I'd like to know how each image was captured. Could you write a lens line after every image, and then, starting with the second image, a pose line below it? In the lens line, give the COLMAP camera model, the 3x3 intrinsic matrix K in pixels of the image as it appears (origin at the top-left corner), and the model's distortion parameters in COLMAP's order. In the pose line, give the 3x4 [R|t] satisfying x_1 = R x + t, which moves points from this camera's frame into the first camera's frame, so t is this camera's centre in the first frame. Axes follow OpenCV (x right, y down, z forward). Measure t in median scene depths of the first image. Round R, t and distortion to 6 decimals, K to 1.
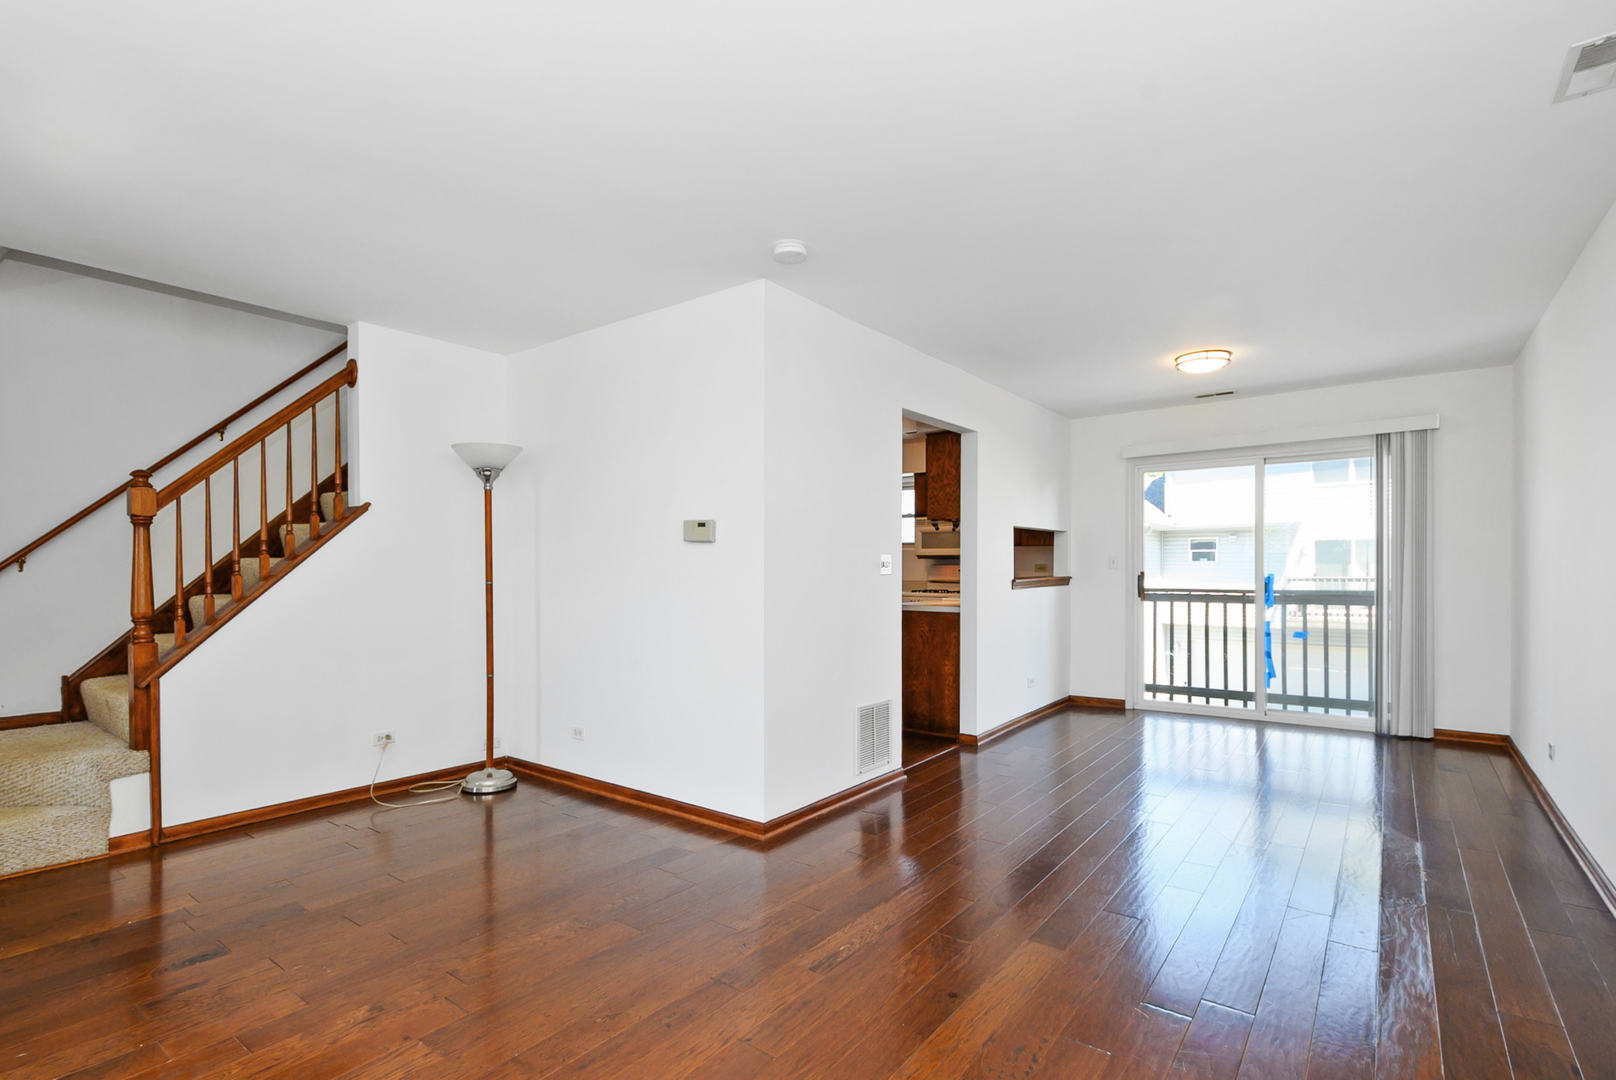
lens RADIAL K [[769.2, 0, 808.2], [0, 769.2, 571.3], [0, 0, 1]] dist [-0.000566, -0.000137]
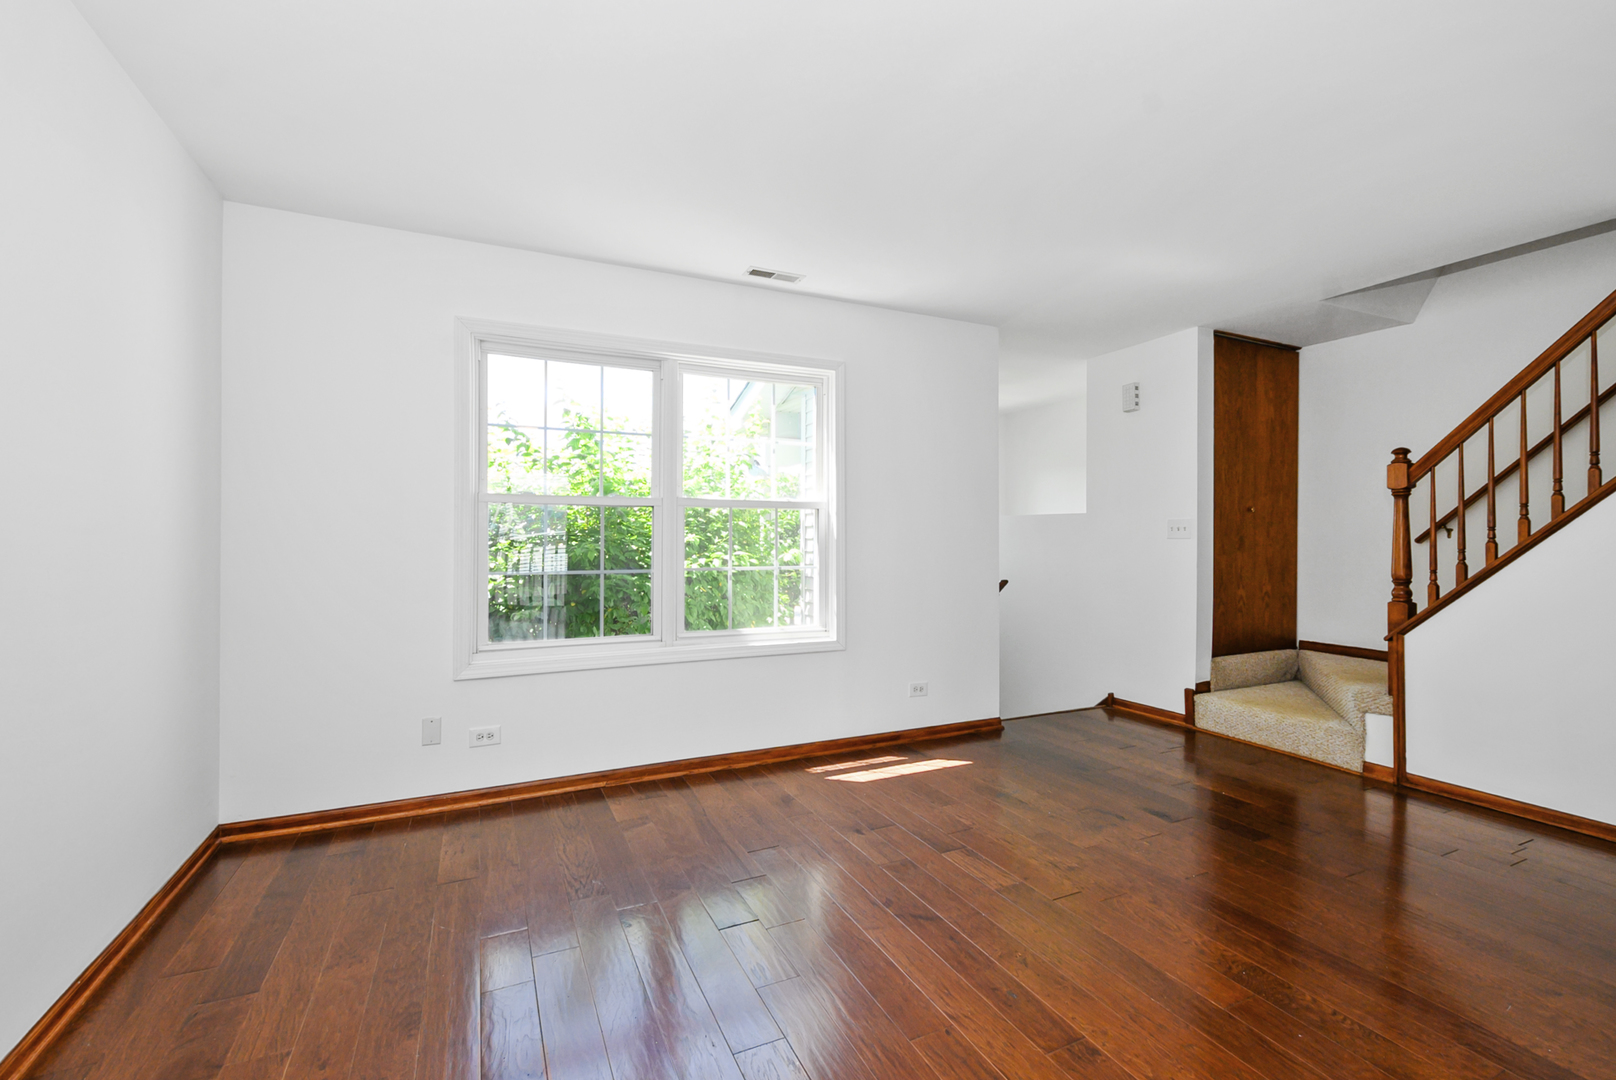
lens RADIAL K [[709.4, 0, 821.3], [0, 709.4, 540.1], [0, 0, 1]] dist [-0.000293, -0.000375]
pose [[-0.456423, 0.003783, -0.889755, 0.434237], [-0.004166, 0.999971, 0.006389, 0.000147], [0.889753, 0.006623, -0.456394, 0.711850]]
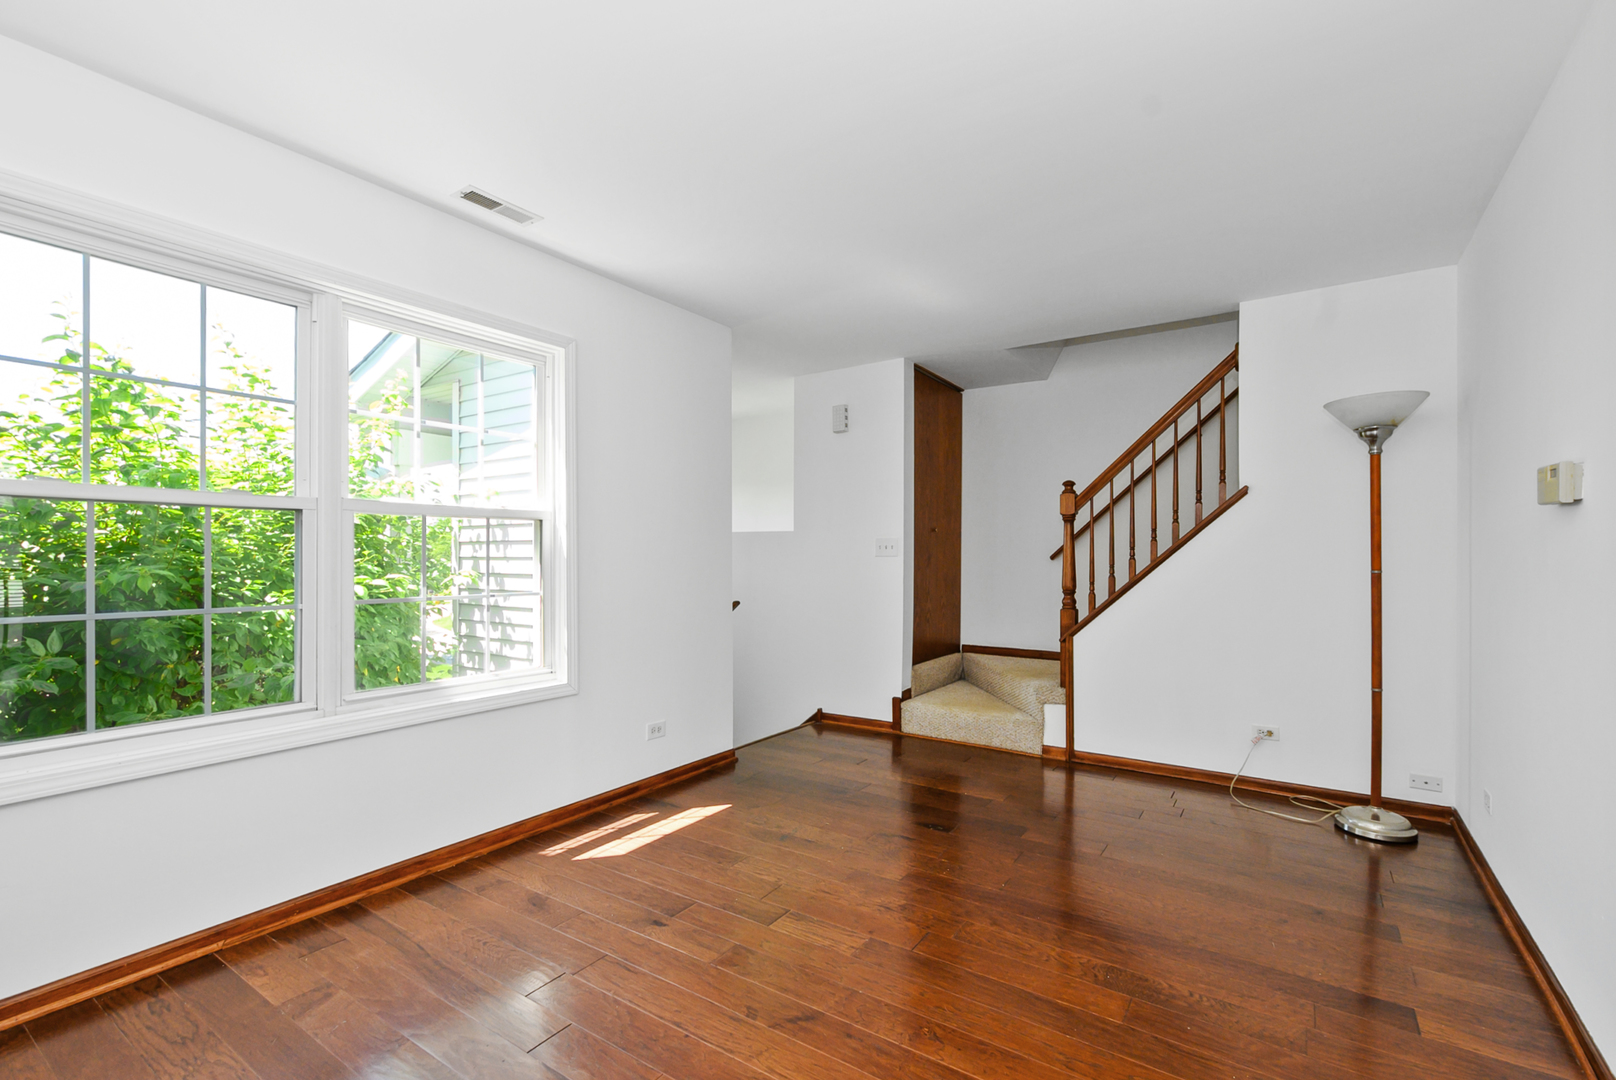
lens RADIAL K [[710.4, 0, 810.5], [0, 710.4, 563.2], [0, 0, 1]] dist [0.000298, -0.000243]
pose [[0.057316, 0.012777, -0.998274, 0.344842], [-0.004399, 0.999912, 0.012546, -0.000453], [0.998346, 0.003672, 0.057367, 0.472667]]
